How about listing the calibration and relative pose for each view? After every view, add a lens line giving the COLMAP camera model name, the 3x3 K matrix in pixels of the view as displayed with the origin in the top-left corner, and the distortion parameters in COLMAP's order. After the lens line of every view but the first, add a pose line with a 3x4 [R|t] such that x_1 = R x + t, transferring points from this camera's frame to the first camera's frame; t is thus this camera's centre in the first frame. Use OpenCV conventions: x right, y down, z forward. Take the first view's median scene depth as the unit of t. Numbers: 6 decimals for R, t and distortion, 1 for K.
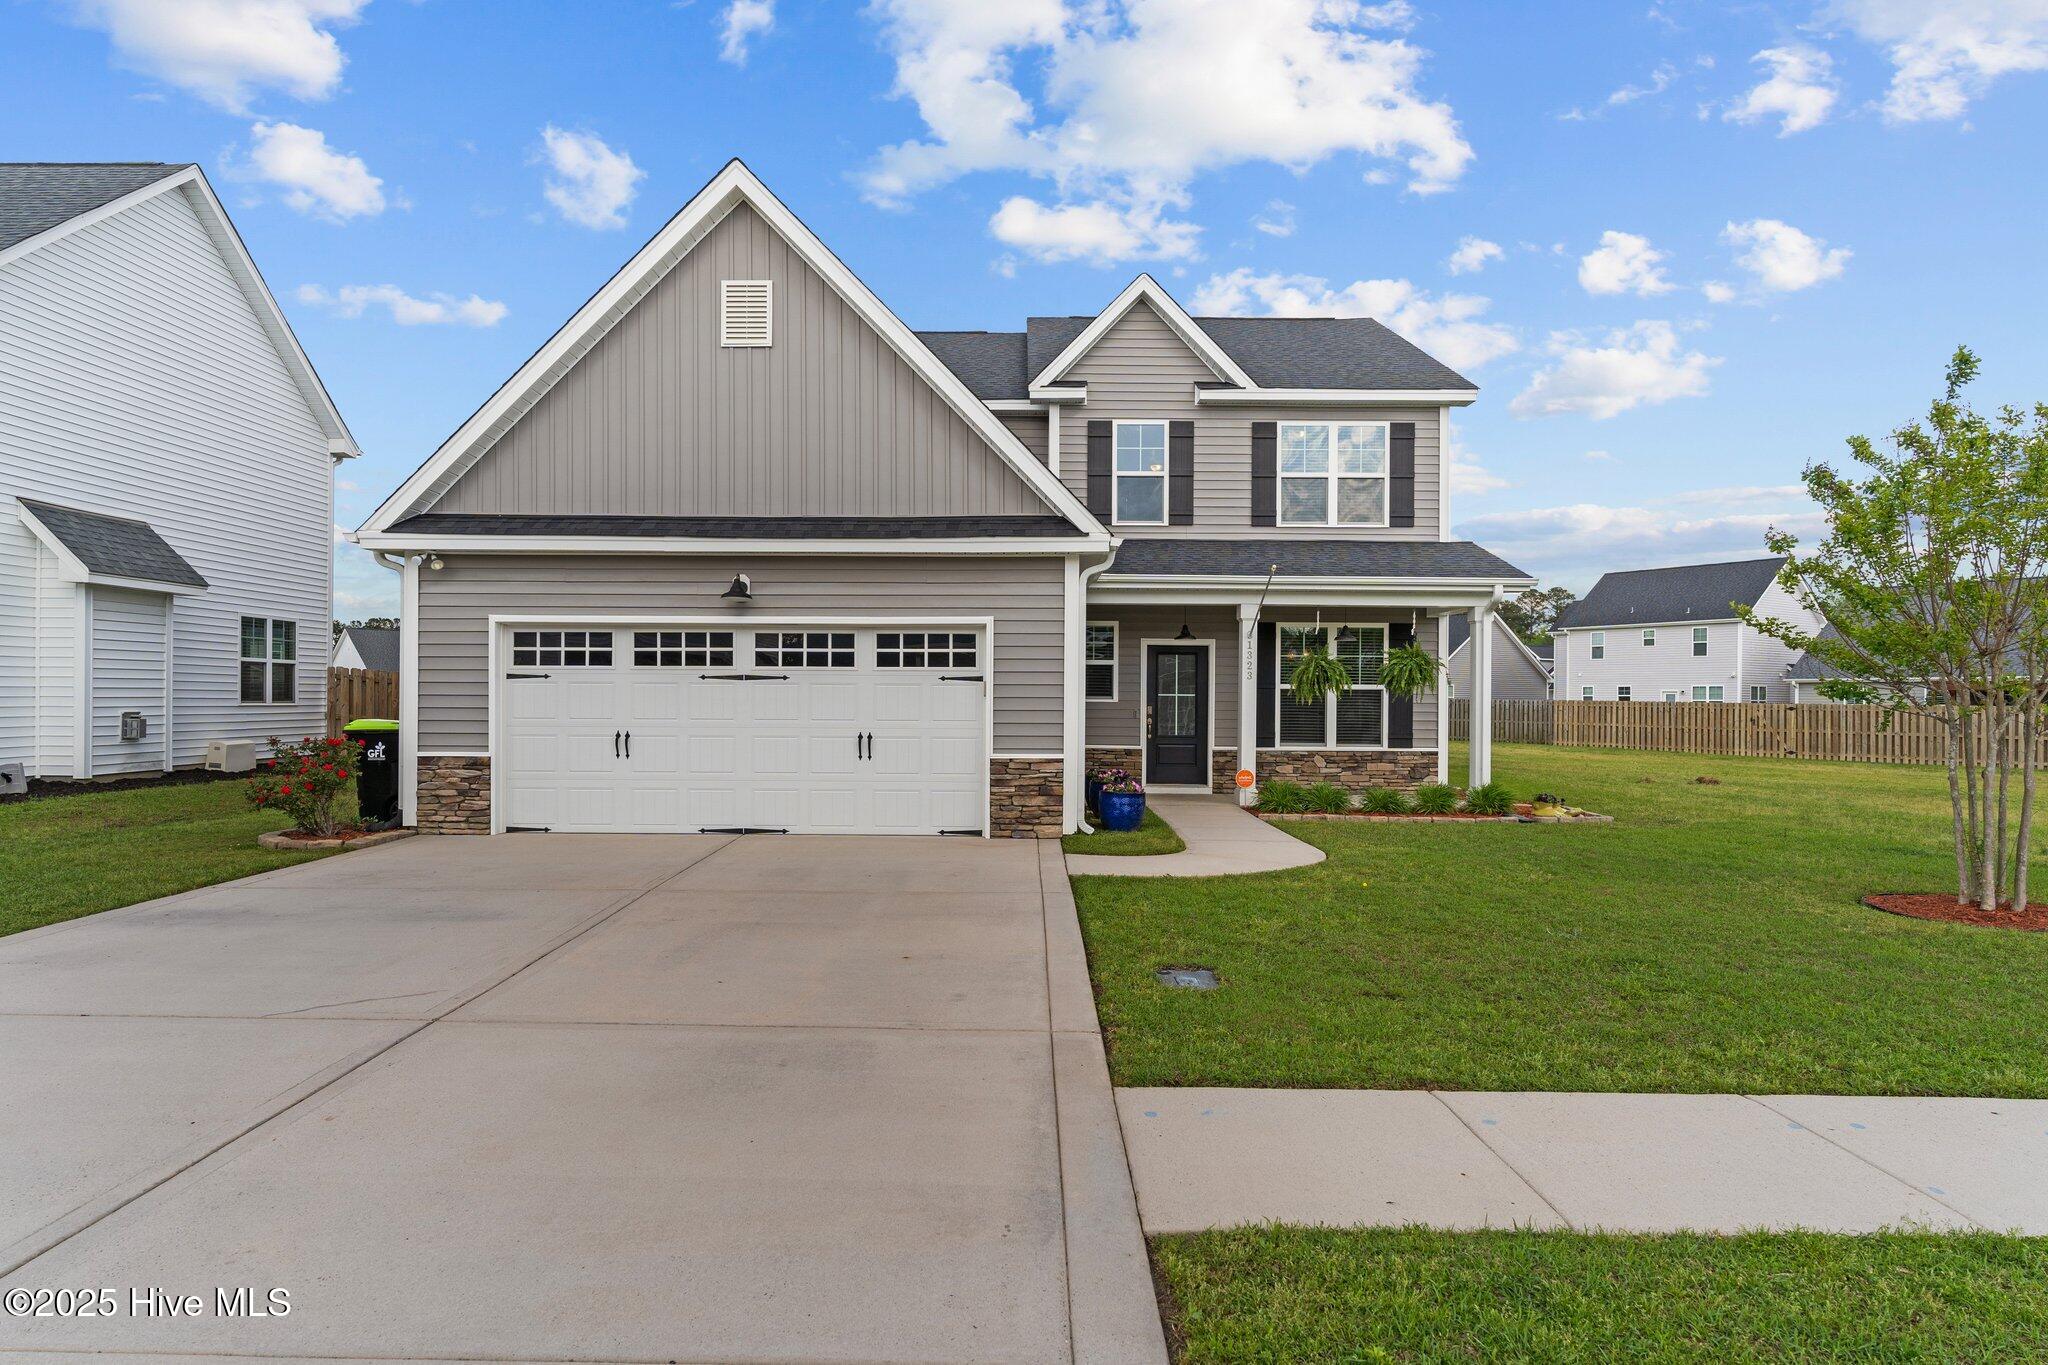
lens RADIAL K [[1211.2, 0, 1016.5], [0, 1211.2, 697.7], [0, 0, 1]] dist [0.004771, -0.000767]
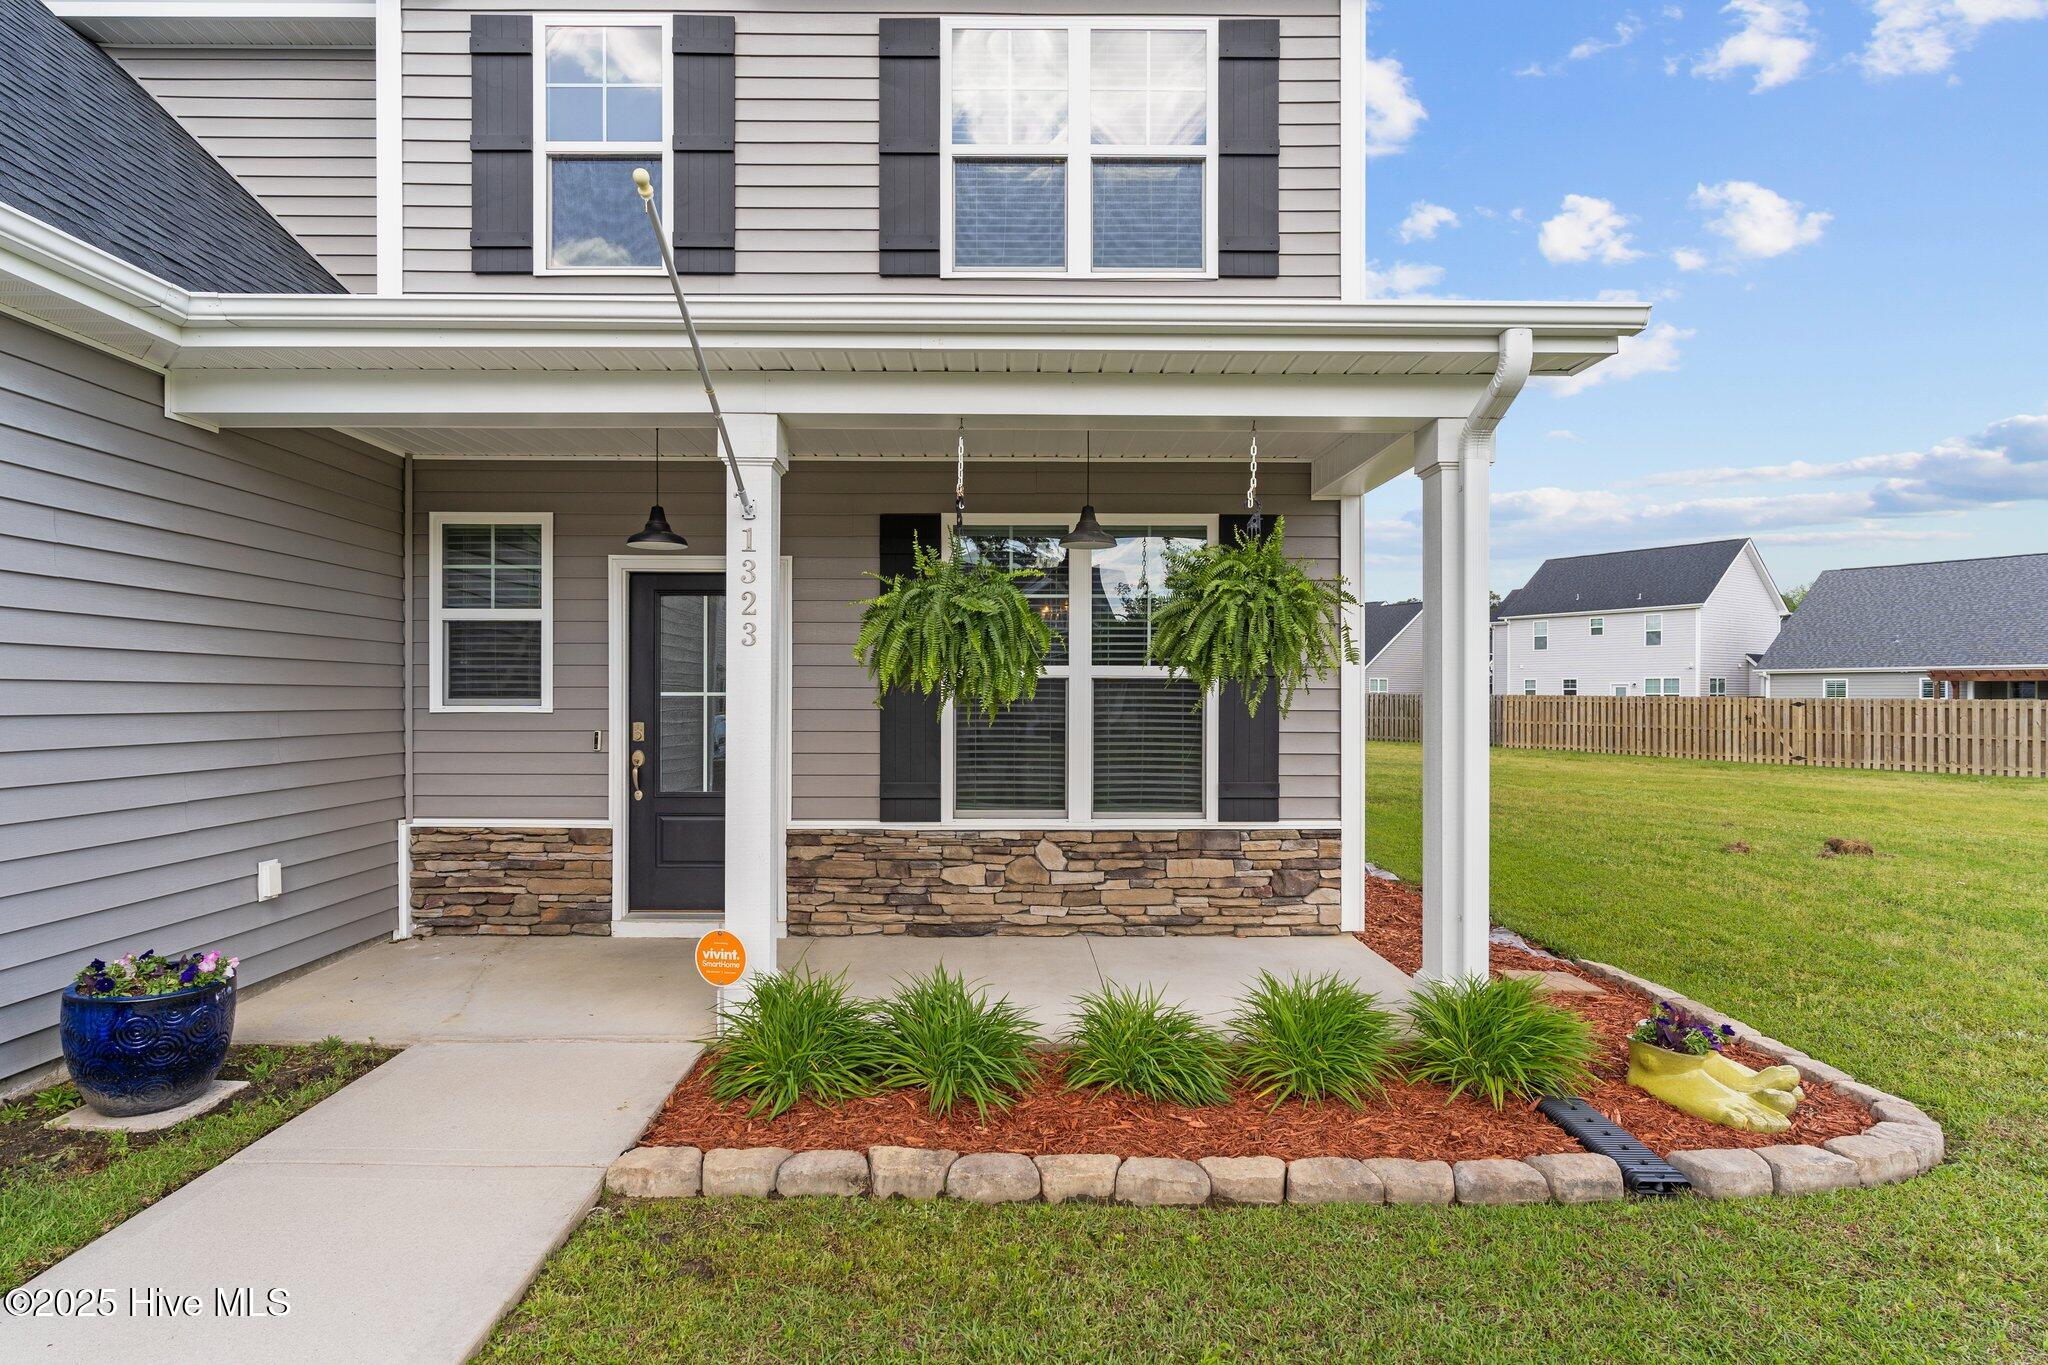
lens RADIAL K [[1094.4, 0, 1016.6], [0, 1094.4, 695.6], [0, 0, 1]] dist [0.001434, 0.001174]
pose [[0.999978, -0.006562, -0.000213, 0.238793], [0.006562, 0.999975, -0.002492, 0.000126], [0.000229, 0.002490, 0.999997, 0.633389]]
